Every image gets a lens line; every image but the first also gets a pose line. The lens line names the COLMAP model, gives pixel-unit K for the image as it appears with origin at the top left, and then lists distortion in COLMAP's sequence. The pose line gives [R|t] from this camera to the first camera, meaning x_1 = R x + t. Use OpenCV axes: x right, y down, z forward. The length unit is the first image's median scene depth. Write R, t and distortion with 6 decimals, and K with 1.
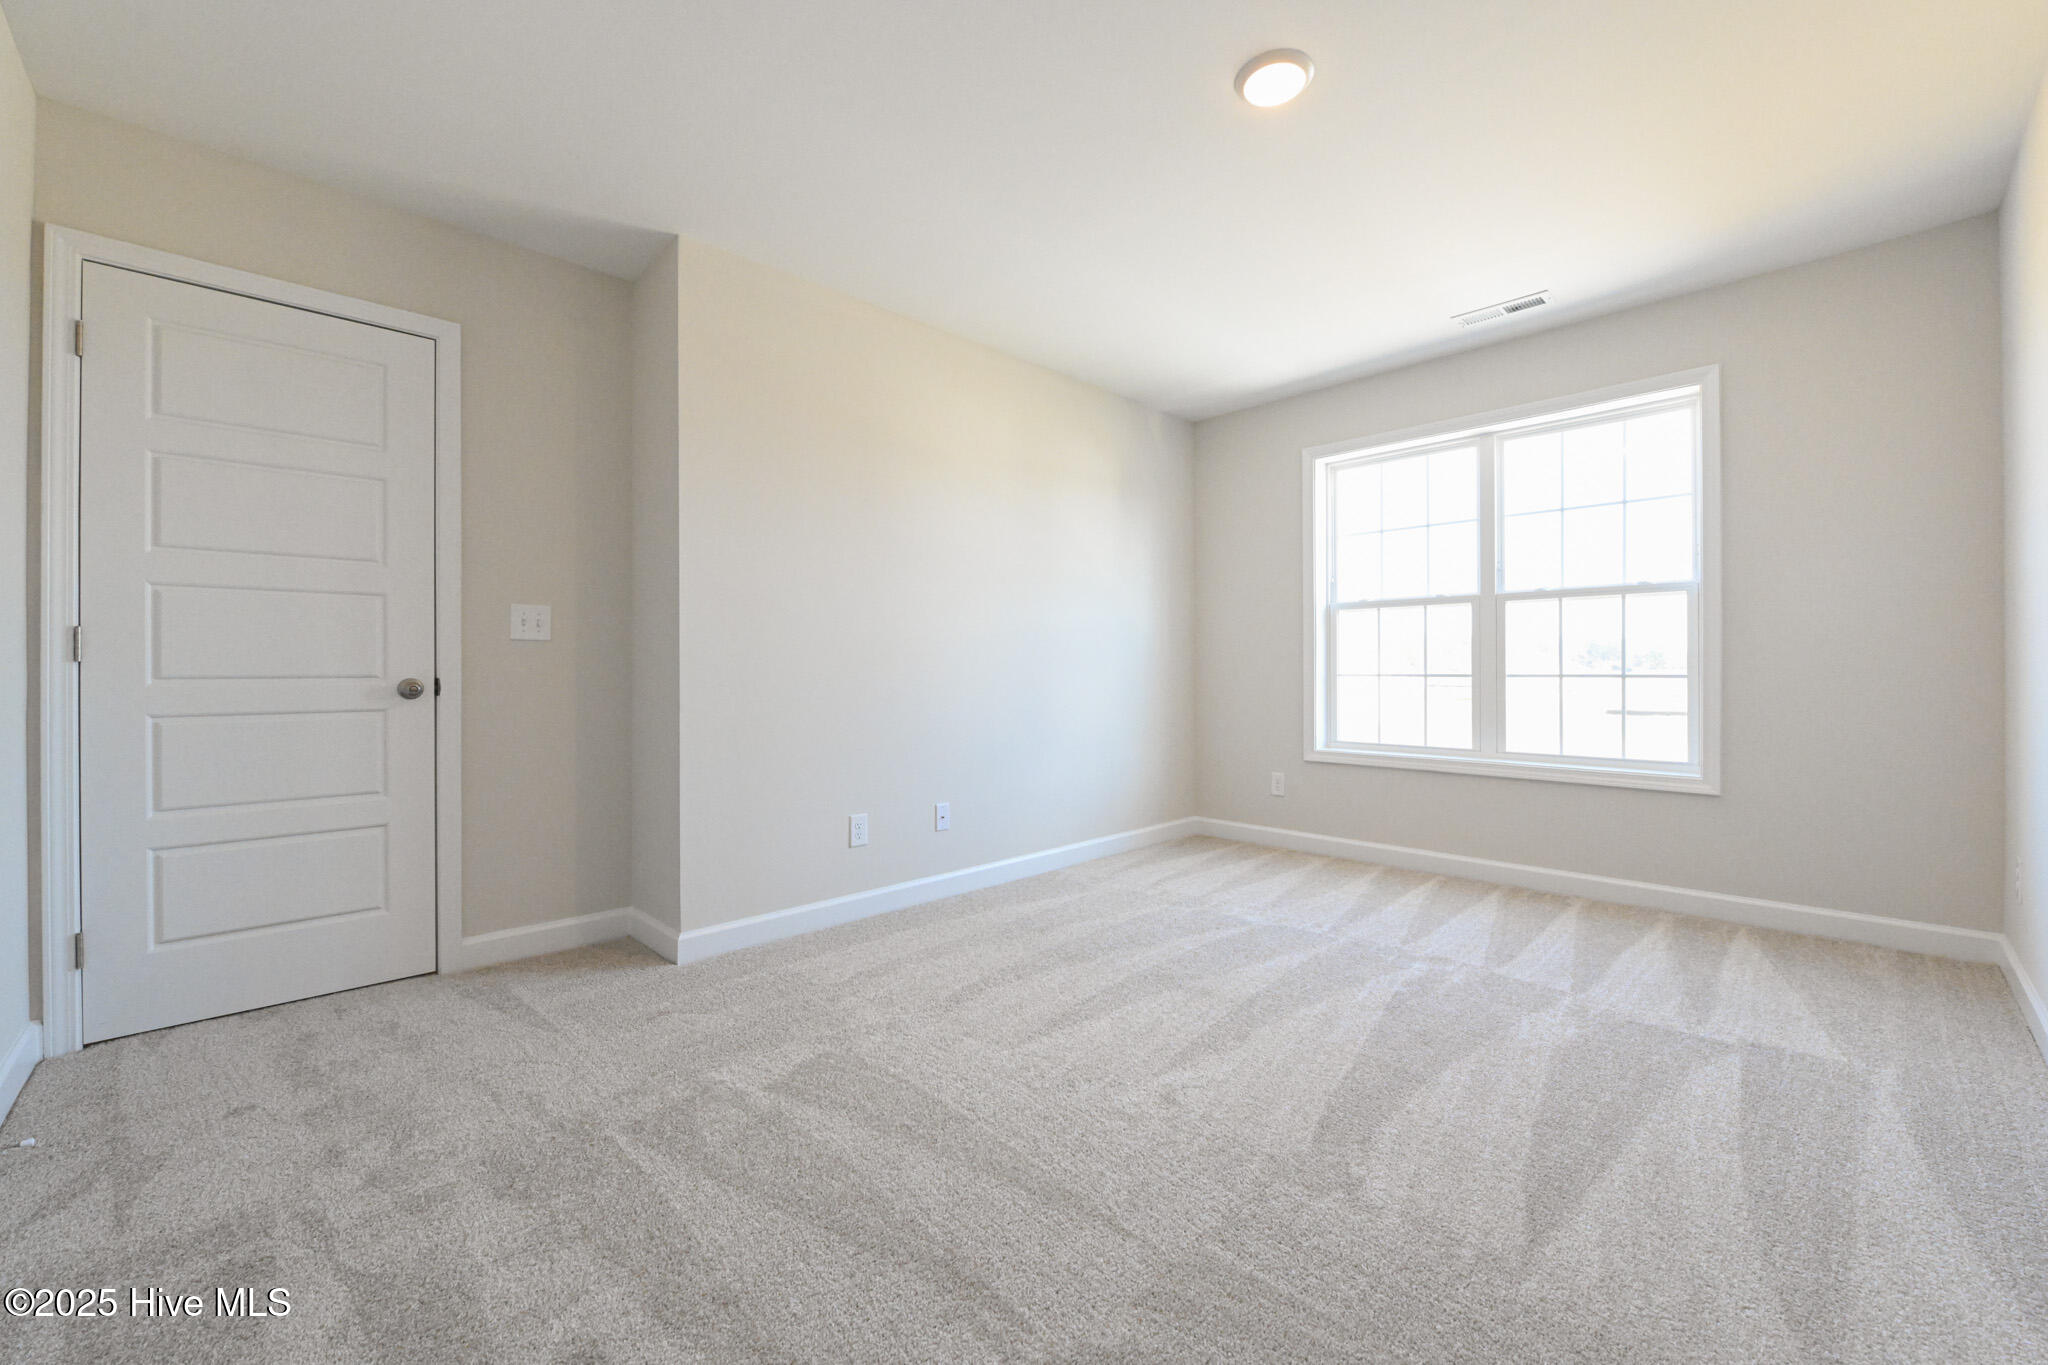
lens RADIAL K [[814.8, 0, 1024.2], [0, 814.8, 670.9], [0, 0, 1]] dist [-0.010258, -0.000485]
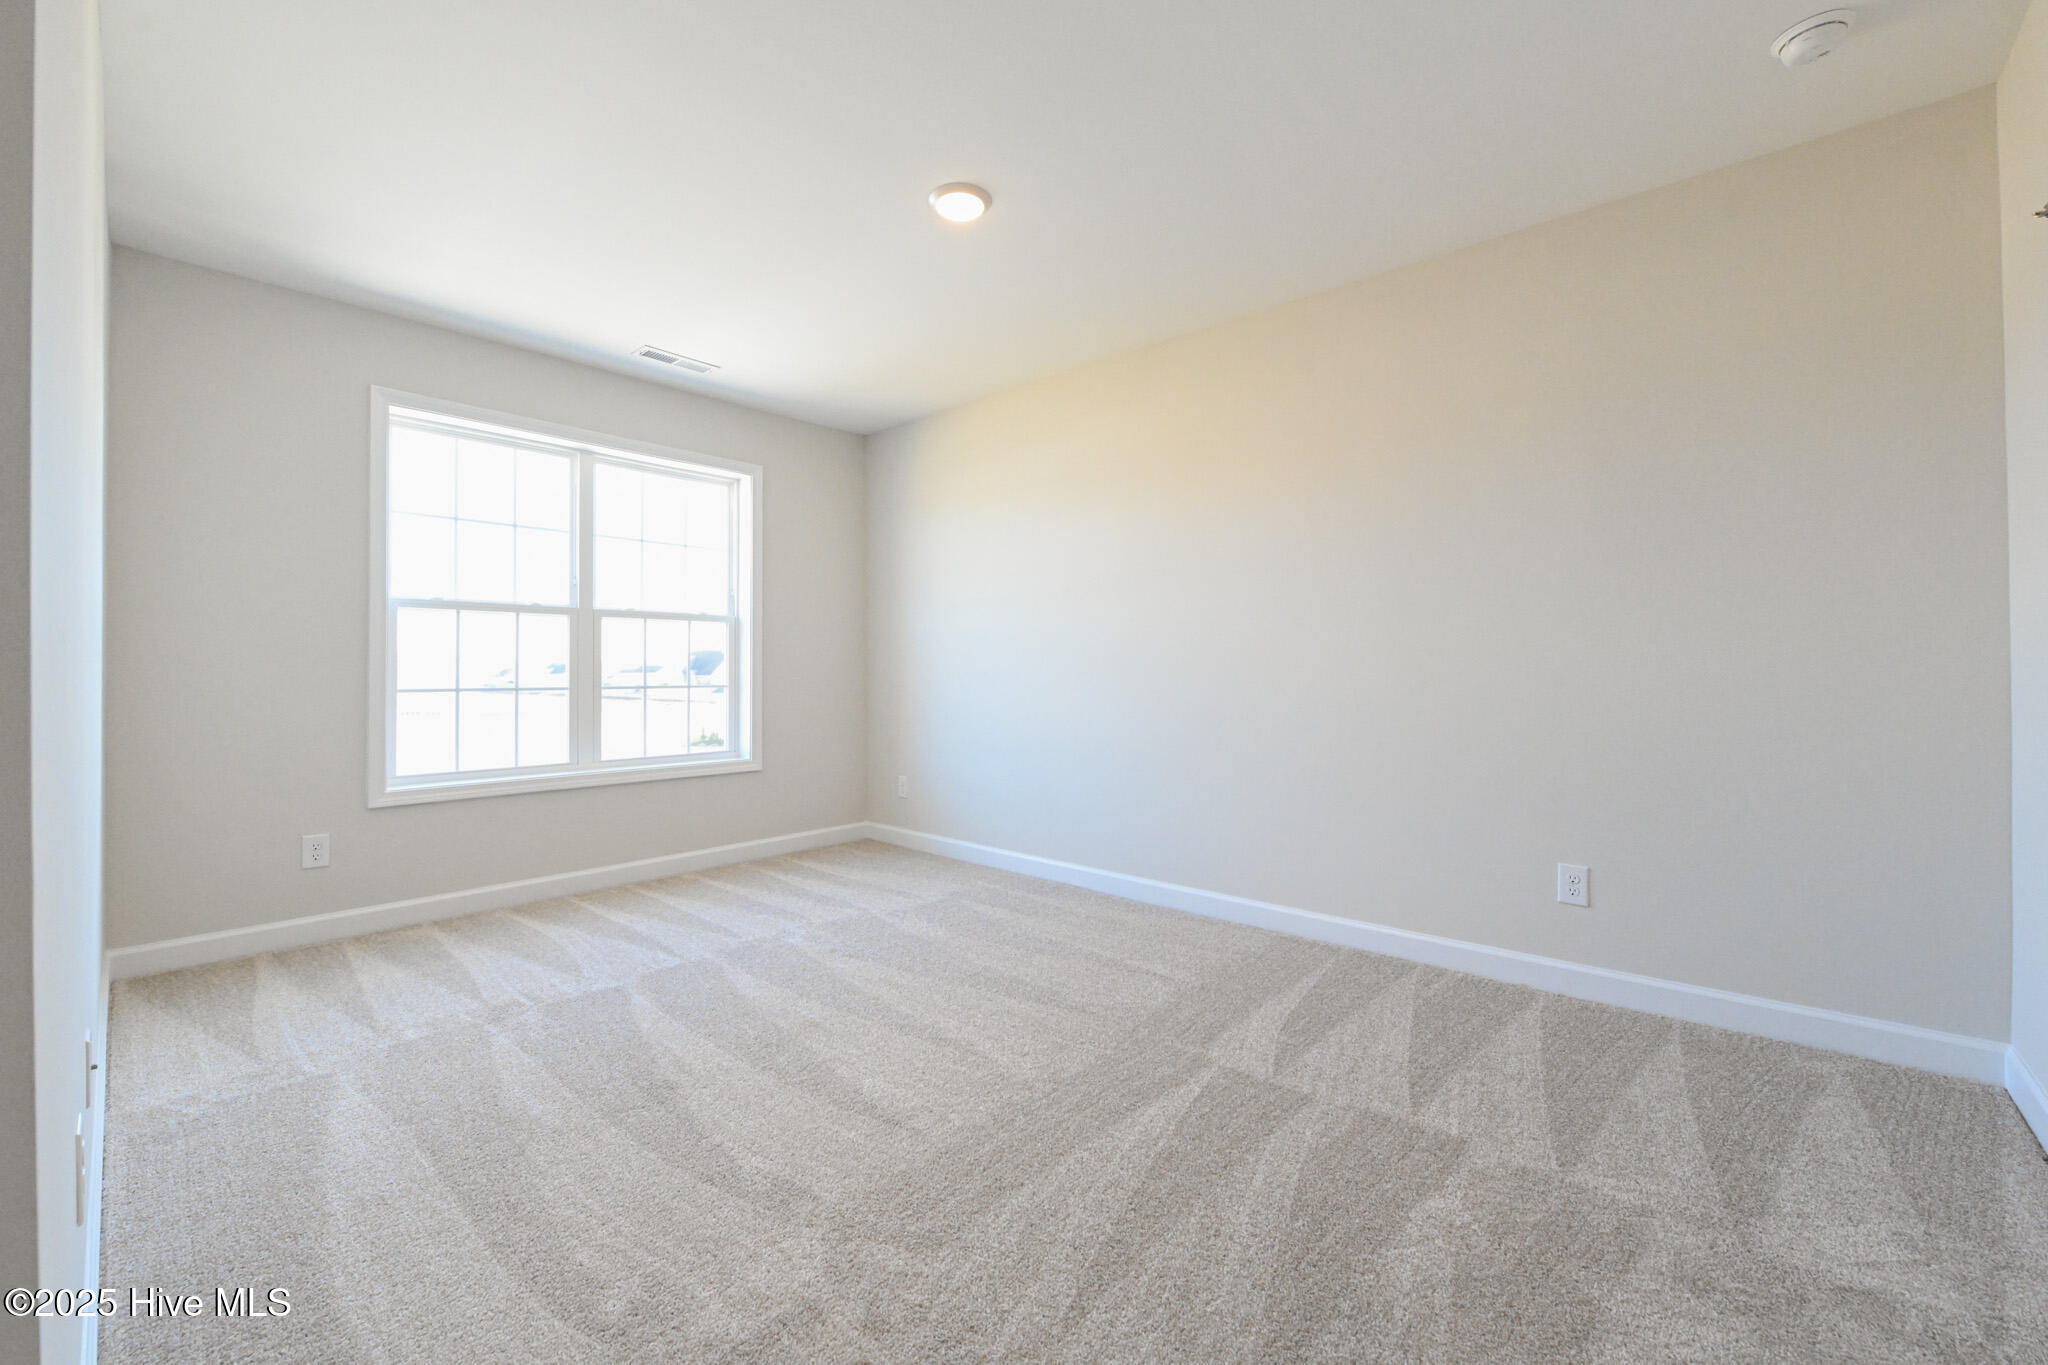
lens RADIAL K [[782.5, 0, 1025.3], [0, 782.5, 671.8], [0, 0, 1]] dist [0.000058, -0.000058]
pose [[-0.051093, 0.009622, 0.998648, -0.436880], [0.006339, 0.999937, -0.009310, -0.002164], [-0.998674, 0.005855, -0.051151, 0.499040]]
